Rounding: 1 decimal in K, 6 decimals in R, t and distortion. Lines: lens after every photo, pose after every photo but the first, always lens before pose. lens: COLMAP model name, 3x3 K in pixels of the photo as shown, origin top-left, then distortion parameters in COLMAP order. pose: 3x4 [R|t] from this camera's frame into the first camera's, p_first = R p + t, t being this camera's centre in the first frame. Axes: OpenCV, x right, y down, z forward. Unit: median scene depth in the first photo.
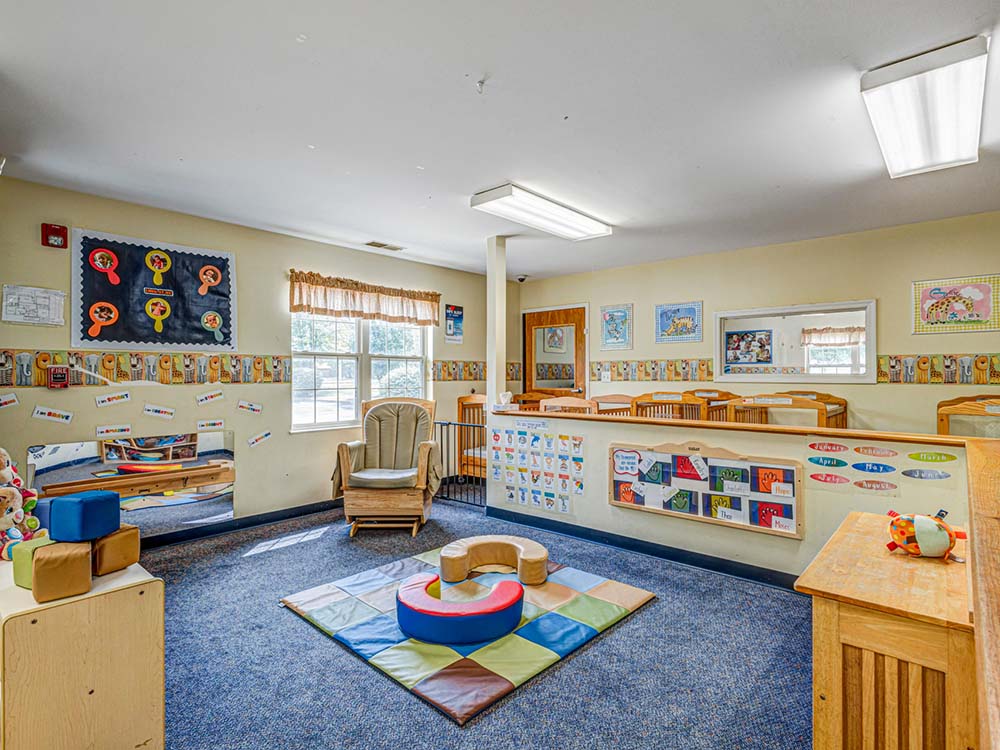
lens RADIAL K [[521.4, 0, 498.1], [0, 521.4, 373.0], [0, 0, 1]] dist [0.001285, 0.001165]
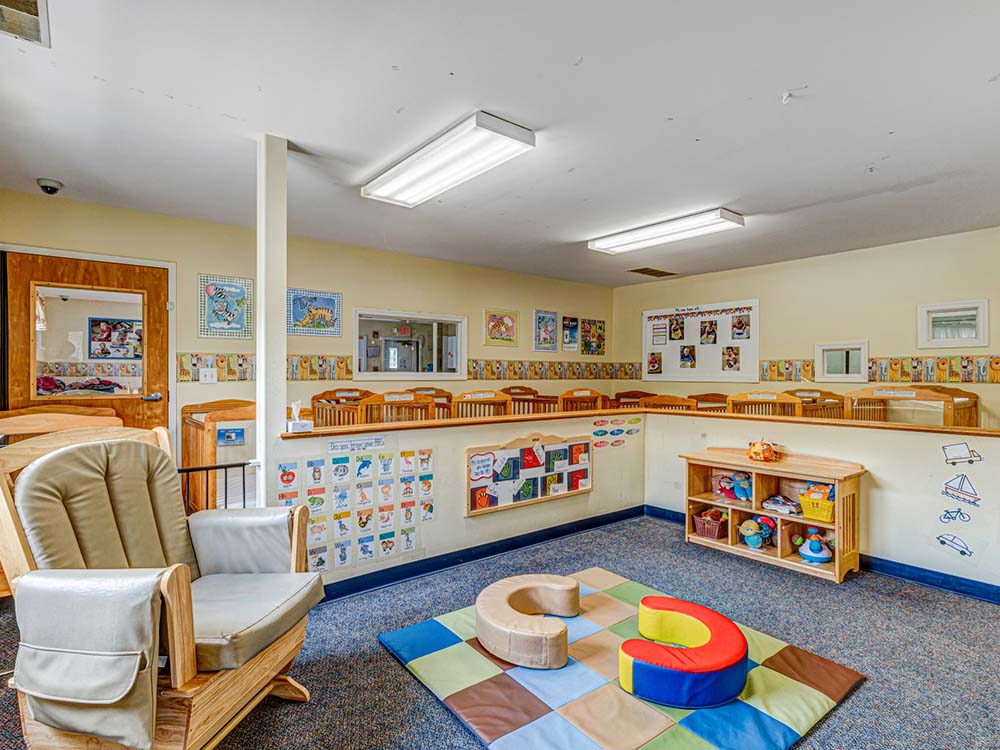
lens RADIAL K [[521.4, 0, 497.7], [0, 521.4, 376.7], [0, 0, 1]] dist [0.001285, 0.001165]
pose [[0.171531, -0.004755, 0.985167, -0.624792], [-0.006143, 0.999964, 0.005896, 0.003367], [-0.985159, -0.007063, 0.171496, 0.748025]]
